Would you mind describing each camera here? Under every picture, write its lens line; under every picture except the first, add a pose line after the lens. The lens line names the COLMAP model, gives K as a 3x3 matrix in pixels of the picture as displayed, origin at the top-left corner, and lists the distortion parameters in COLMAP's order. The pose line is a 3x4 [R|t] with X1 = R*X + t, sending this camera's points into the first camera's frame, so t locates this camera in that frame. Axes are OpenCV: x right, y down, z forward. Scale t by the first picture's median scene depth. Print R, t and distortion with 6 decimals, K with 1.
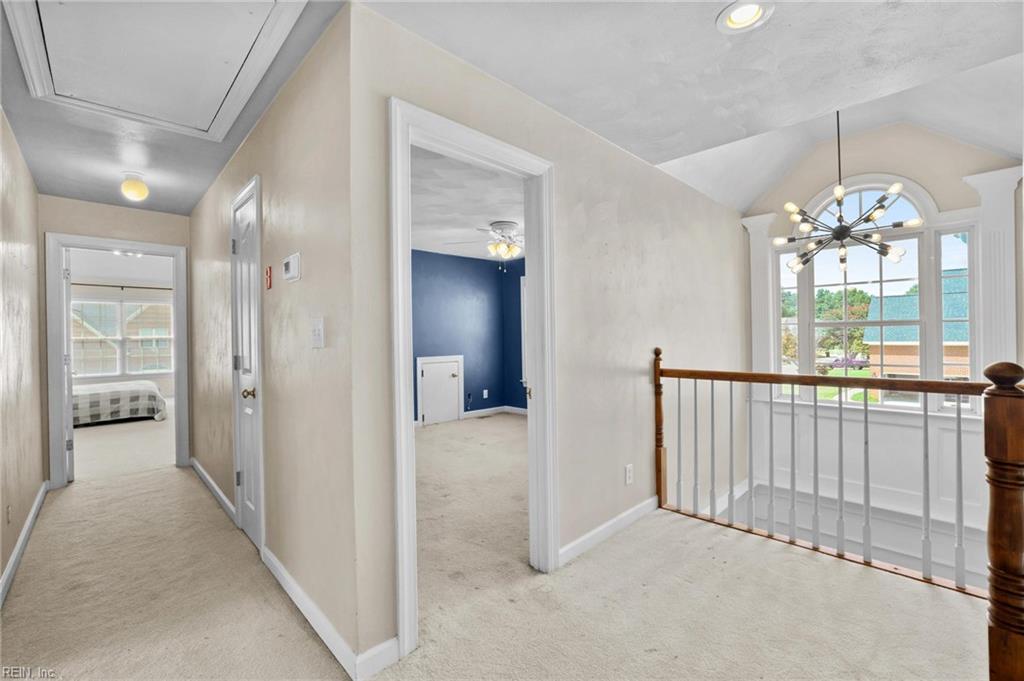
lens RADIAL K [[439.9, 0, 514.4], [0, 439.9, 337.6], [0, 0, 1]] dist [-0.020990, 0.001846]
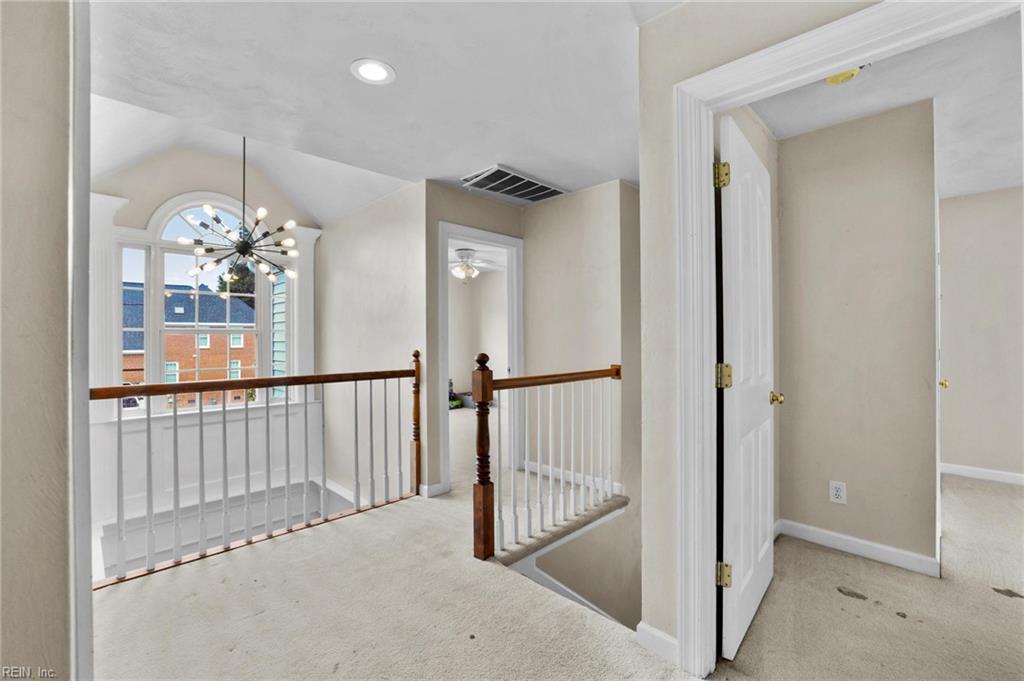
lens RADIAL K [[439.9, 0, 513.3], [0, 439.9, 339.6], [0, 0, 1]] dist [-0.020990, 0.001846]
pose [[-0.009581, 0.007048, 0.999929, -0.443985], [0.007821, 0.999945, -0.006973, 0.002498], [-0.999924, 0.007753, -0.009636, 0.420880]]
